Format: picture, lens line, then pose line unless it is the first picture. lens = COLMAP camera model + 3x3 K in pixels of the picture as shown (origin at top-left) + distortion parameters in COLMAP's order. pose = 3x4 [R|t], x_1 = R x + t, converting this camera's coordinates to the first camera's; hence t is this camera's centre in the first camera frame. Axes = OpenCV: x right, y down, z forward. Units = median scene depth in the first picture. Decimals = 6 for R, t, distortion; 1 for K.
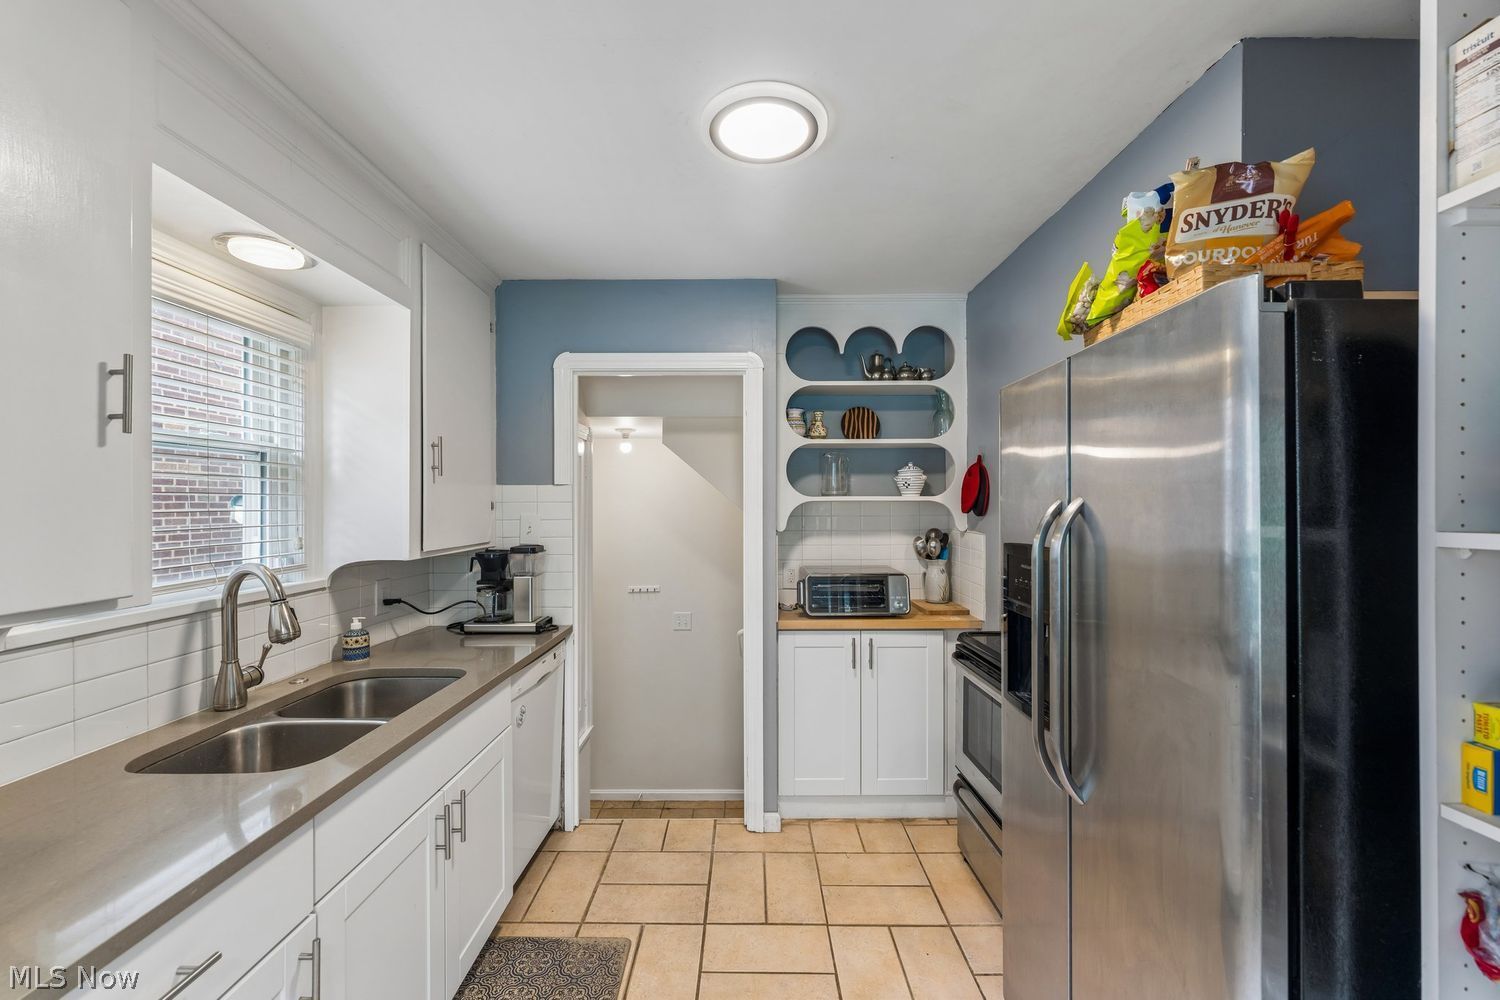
lens RADIAL K [[600.6, 0, 759.1], [0, 600.6, 506.3], [0, 0, 1]] dist [-0.003301, 0.000469]
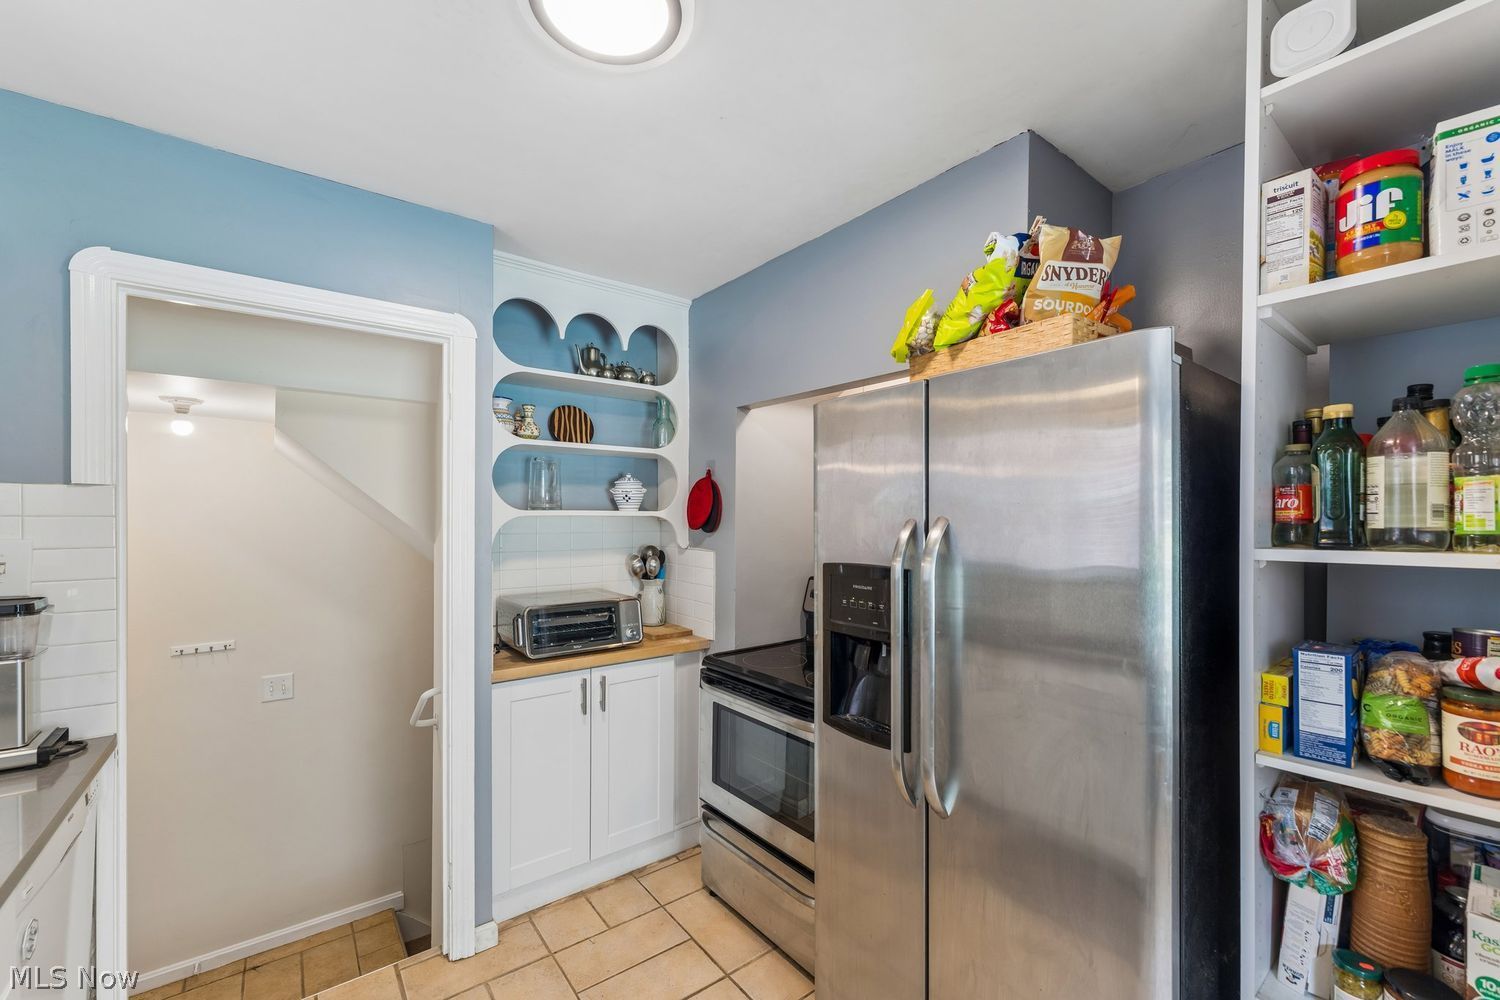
lens RADIAL K [[600.6, 0, 745.7], [0, 600.6, 518.2], [0, 0, 1]] dist [-0.003301, 0.000469]
pose [[0.799535, 0.002412, 0.600615, -0.185762], [-0.002716, 0.999996, -0.000399, -0.006781], [-0.600614, -0.001312, 0.799538, 0.205729]]
